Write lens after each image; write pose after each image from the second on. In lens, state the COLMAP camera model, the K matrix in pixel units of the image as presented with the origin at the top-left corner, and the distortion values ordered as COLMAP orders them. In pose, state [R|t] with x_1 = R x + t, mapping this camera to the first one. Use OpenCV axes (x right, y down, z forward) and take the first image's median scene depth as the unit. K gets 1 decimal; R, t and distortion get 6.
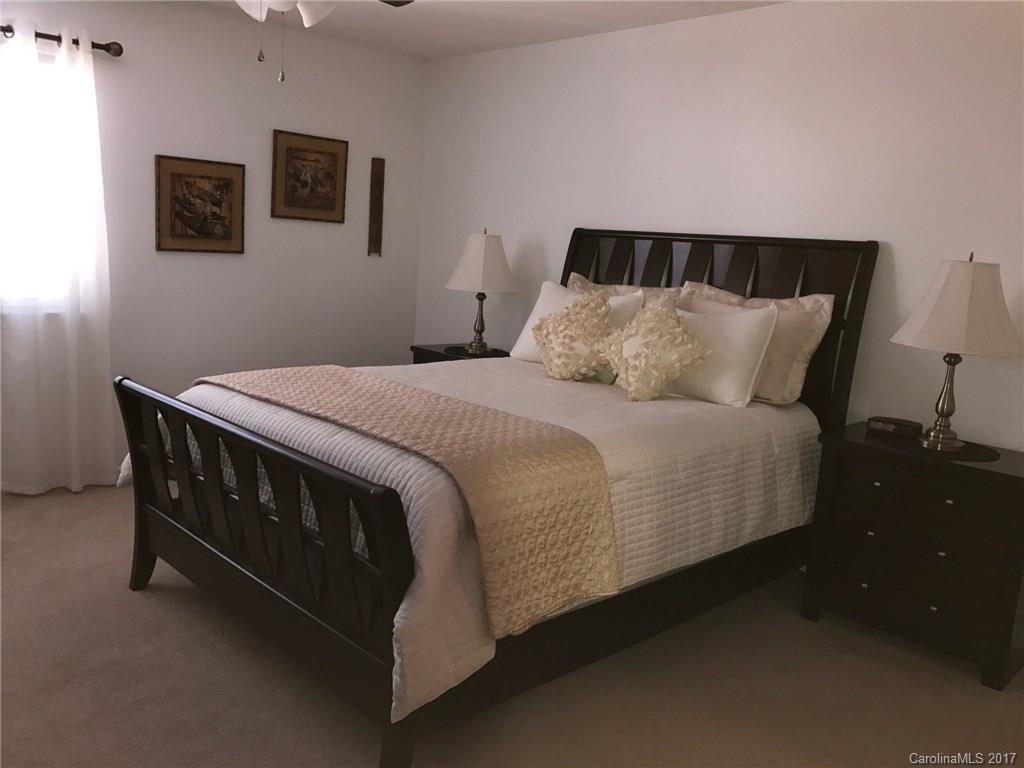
lens RADIAL K [[832.1, 0, 512.9], [0, 832.1, 397.1], [0, 0, 1]] dist [0.062161, -0.098219]
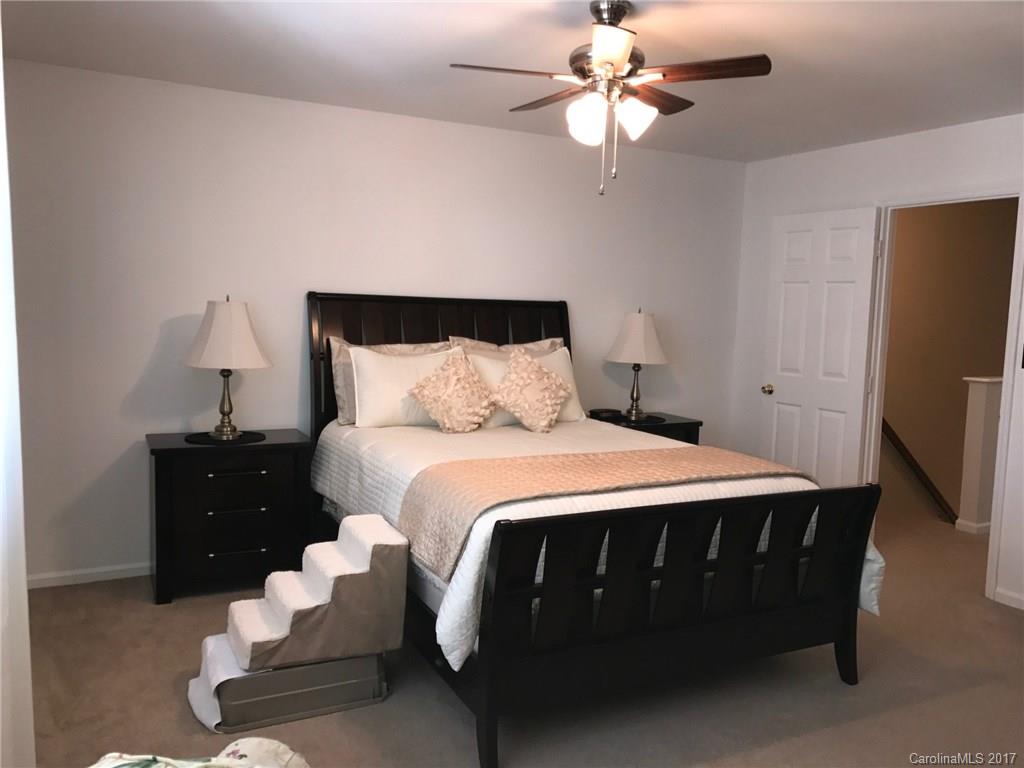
lens RADIAL K [[832.1, 0, 512.9], [0, 832.1, 397.1], [0, 0, 1]] dist [0.062161, -0.098219]
pose [[0.286904, -0.167375, 0.943224, -0.789194], [0.158738, 0.979313, 0.125495, -0.161474], [-0.944716, 0.113720, 0.307537, 0.464216]]
